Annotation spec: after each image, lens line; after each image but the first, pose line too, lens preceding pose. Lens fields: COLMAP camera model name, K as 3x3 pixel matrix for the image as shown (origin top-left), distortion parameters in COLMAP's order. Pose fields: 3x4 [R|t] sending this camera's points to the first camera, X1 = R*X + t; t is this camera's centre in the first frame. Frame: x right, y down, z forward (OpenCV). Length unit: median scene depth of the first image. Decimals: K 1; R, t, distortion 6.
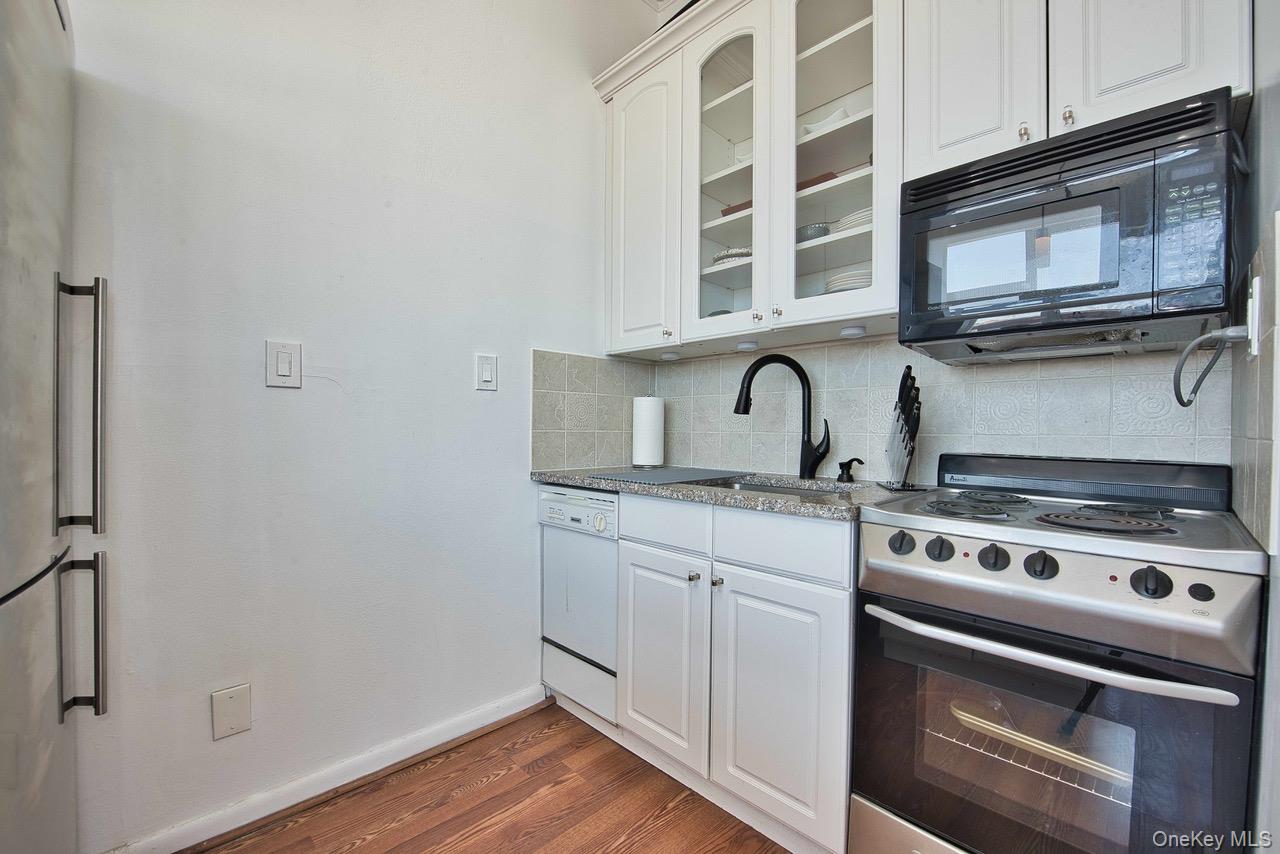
lens RADIAL K [[523.3, 0, 649.7], [0, 523.3, 436.4], [0, 0, 1]] dist [-0.014440, -0.000670]
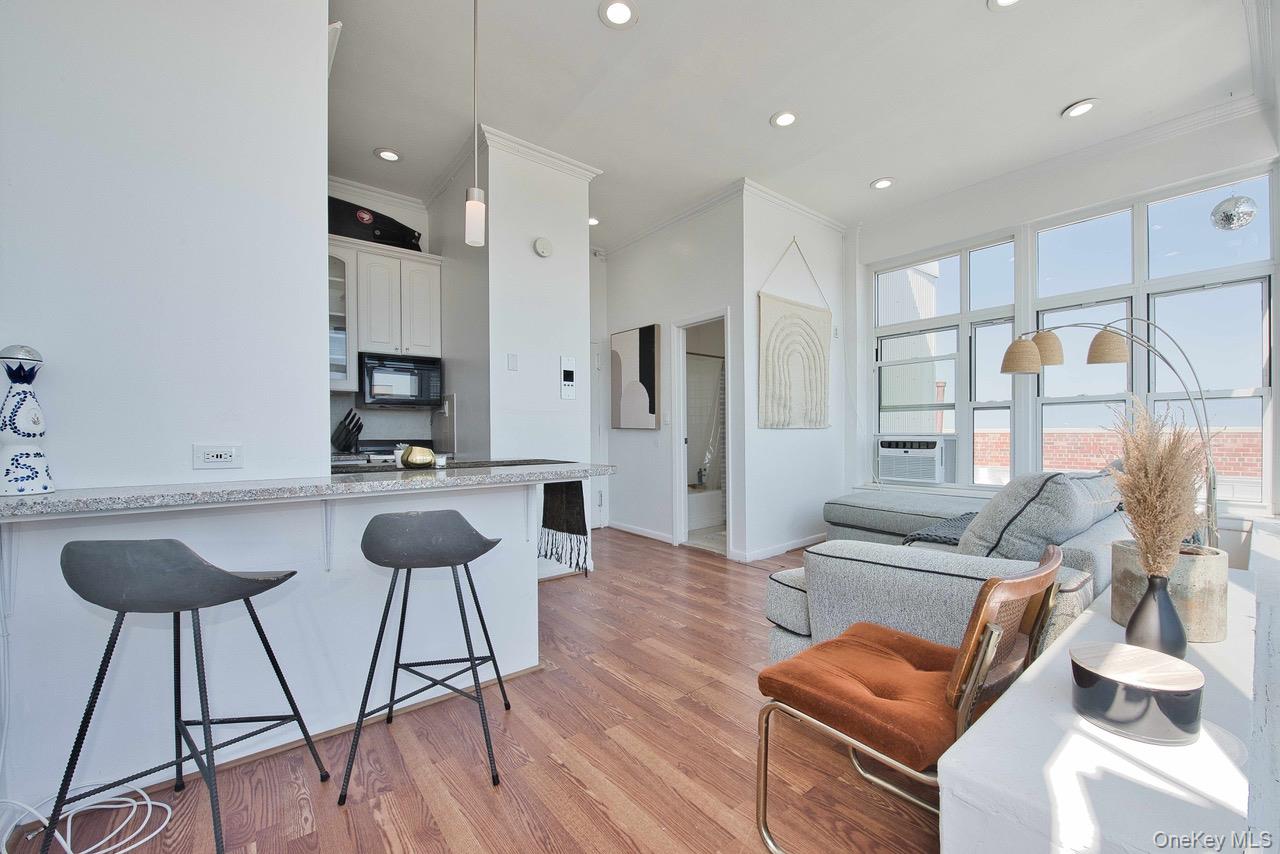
lens RADIAL K [[507.8, 0, 657.6], [0, 507.8, 438.1], [0, 0, 1]] dist [-0.017791, -0.000331]
pose [[0.098547, -0.021607, 0.994898, -1.769404], [0.020354, 0.999599, 0.019693, -0.000939], [-0.994924, 0.018309, 0.098947, -0.766713]]
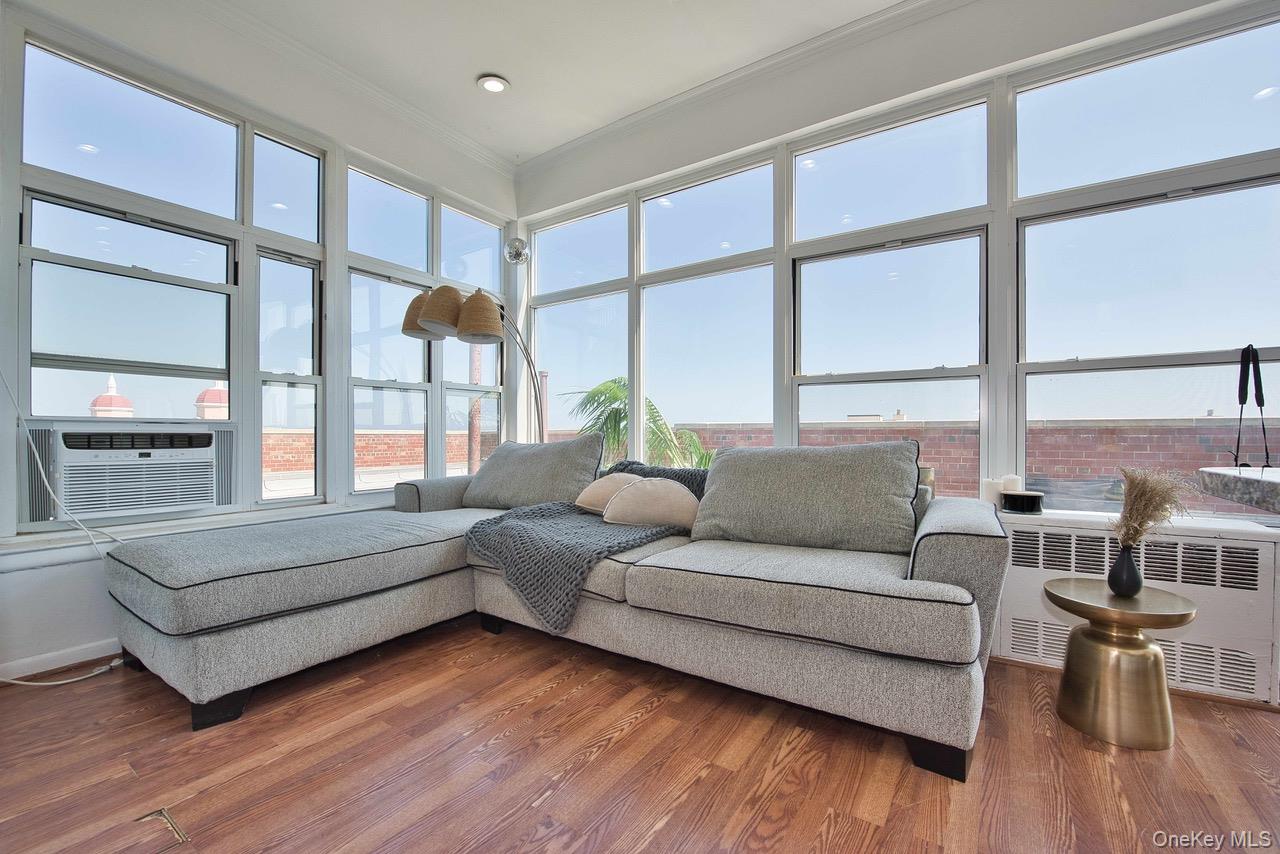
lens RADIAL K [[523.3, 0, 649.7], [0, 523.3, 436.4], [0, 0, 1]] dist [-0.014440, -0.000670]
pose [[-0.979442, -0.009819, -0.201486, 0.081078], [-0.012759, 0.999830, 0.013297, 0.071476], [0.201322, 0.015594, -0.979401, -0.206567]]
